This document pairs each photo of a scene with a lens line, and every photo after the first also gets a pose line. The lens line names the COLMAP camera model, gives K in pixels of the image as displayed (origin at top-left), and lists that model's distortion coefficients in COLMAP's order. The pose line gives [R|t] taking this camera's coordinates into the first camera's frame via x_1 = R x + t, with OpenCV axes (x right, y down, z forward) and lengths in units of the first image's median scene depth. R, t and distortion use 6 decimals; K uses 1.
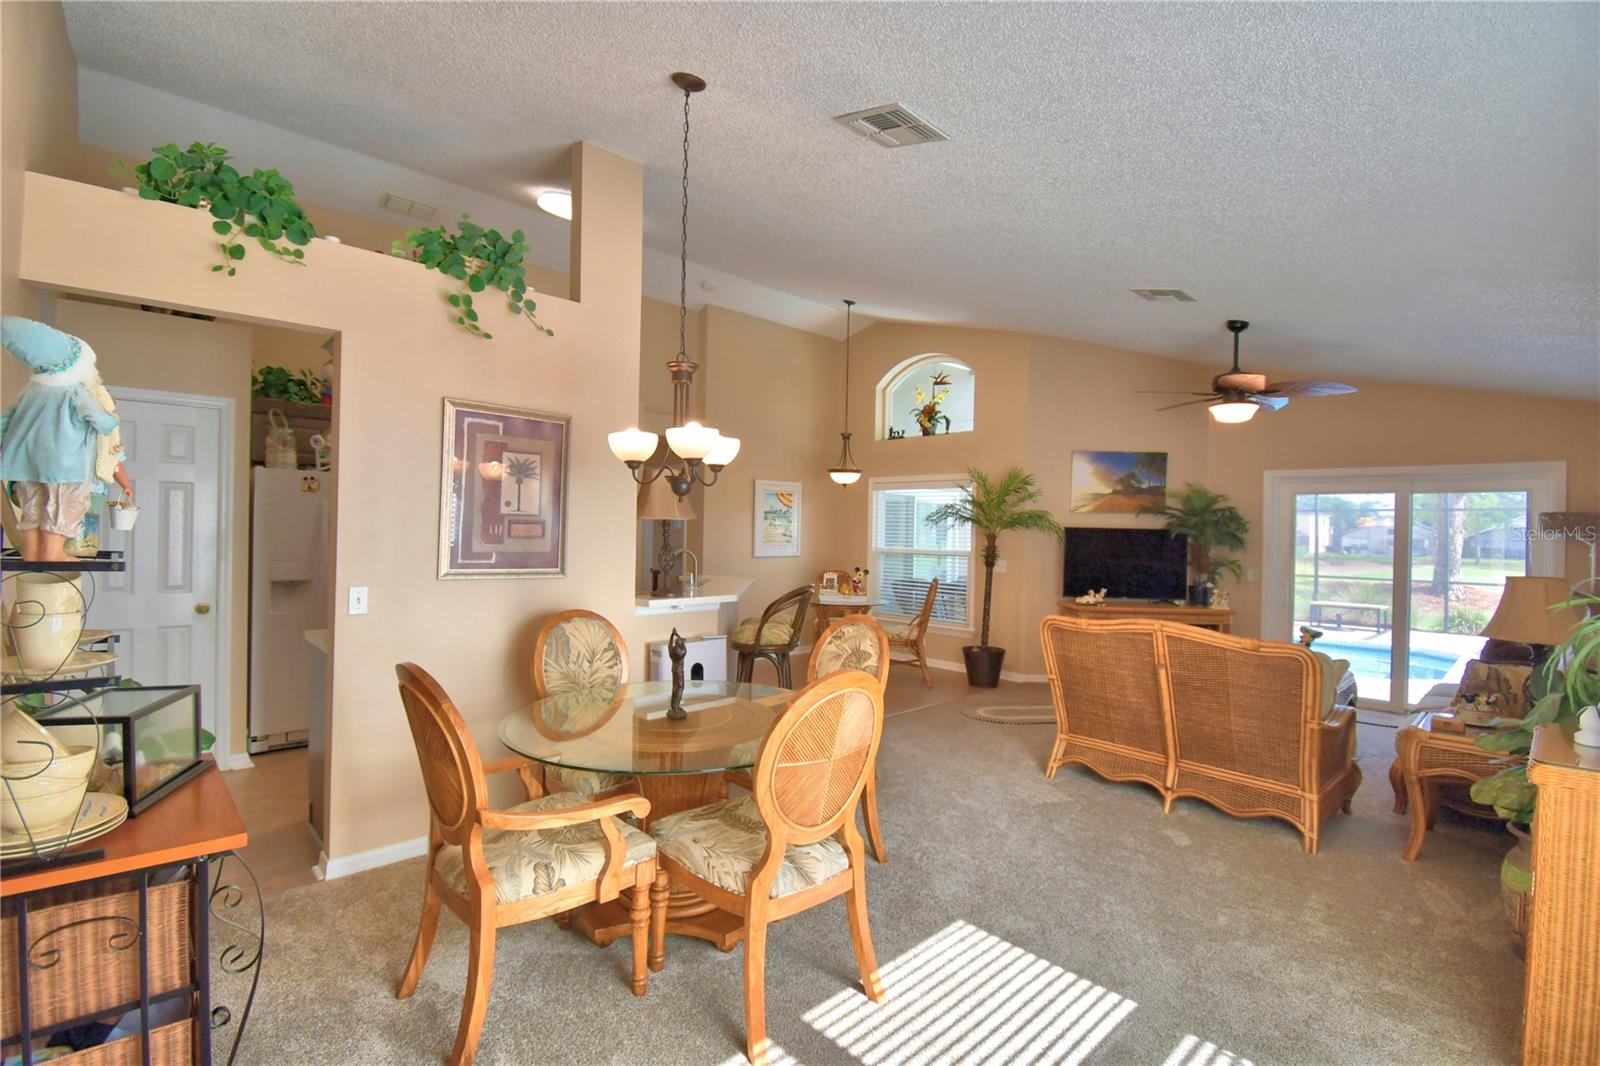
lens RADIAL K [[703.7, 0, 791.8], [0, 703.7, 532.1], [0, 0, 1]] dist [0.007390, -0.018049]
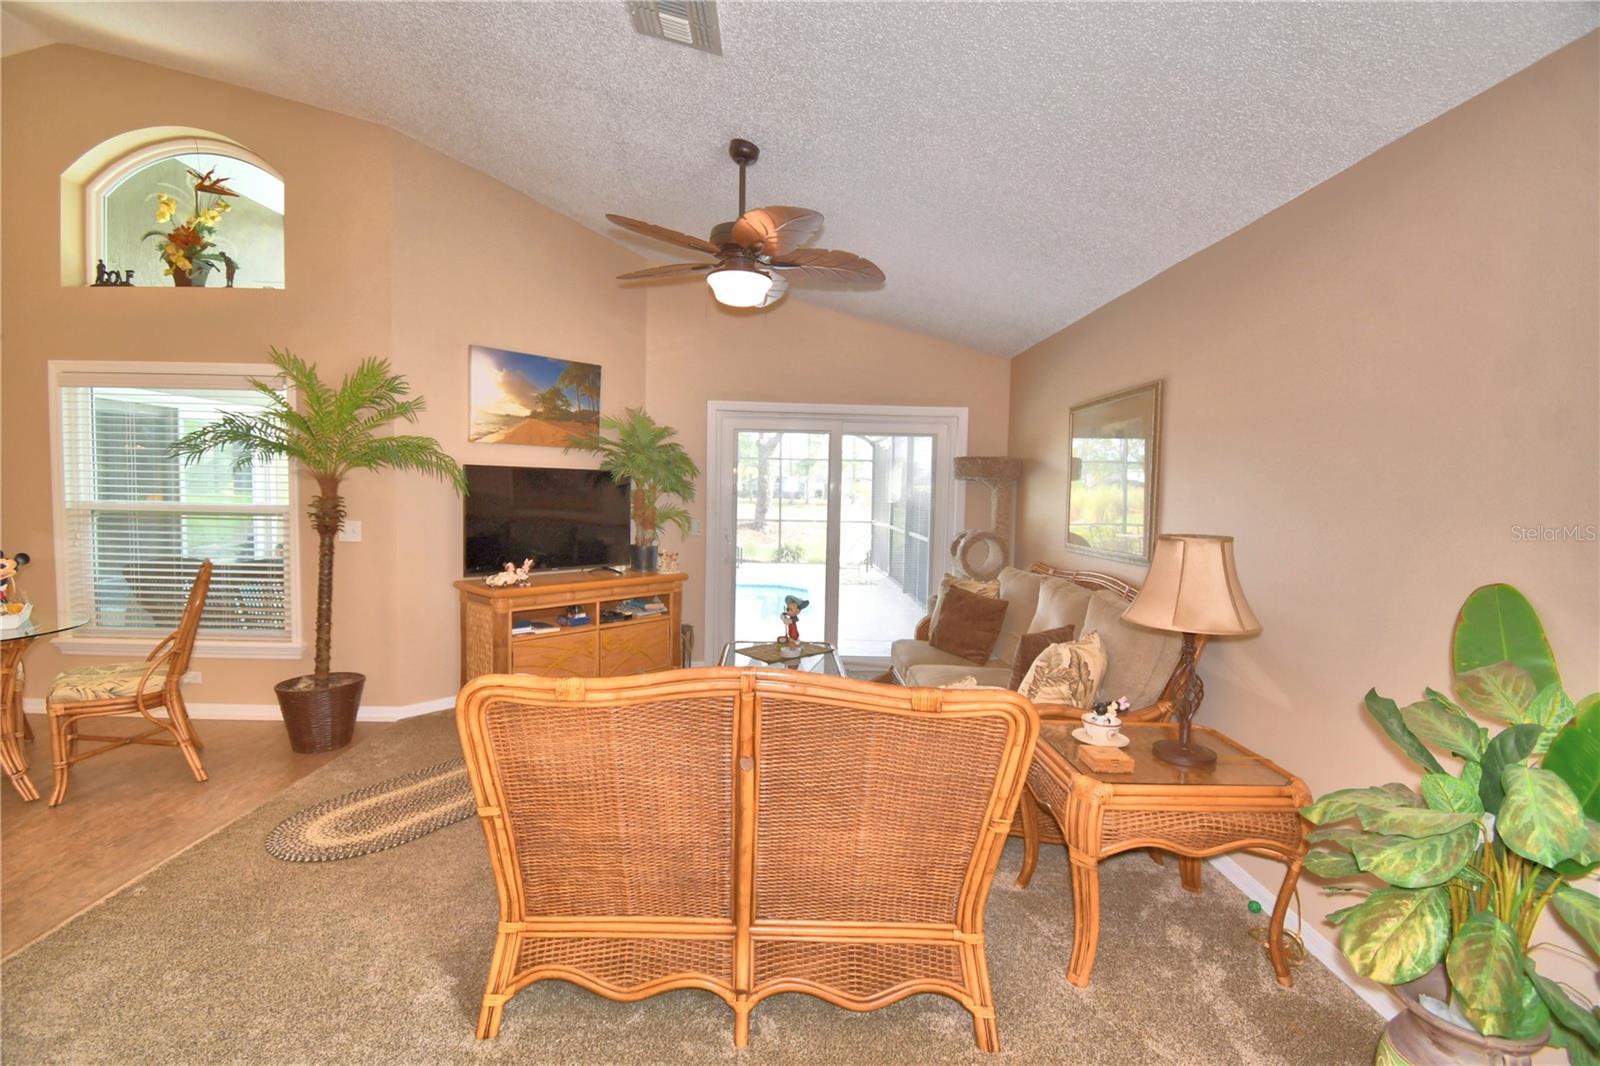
lens RADIAL K [[703.7, 0, 791.2], [0, 703.7, 532.9], [0, 0, 1]] dist [0.007390, -0.018049]
pose [[0.667817, -0.052825, 0.742448, 0.111969], [-0.005709, 0.997086, 0.076077, 0.003692], [-0.744303, -0.055044, 0.665569, 0.354858]]
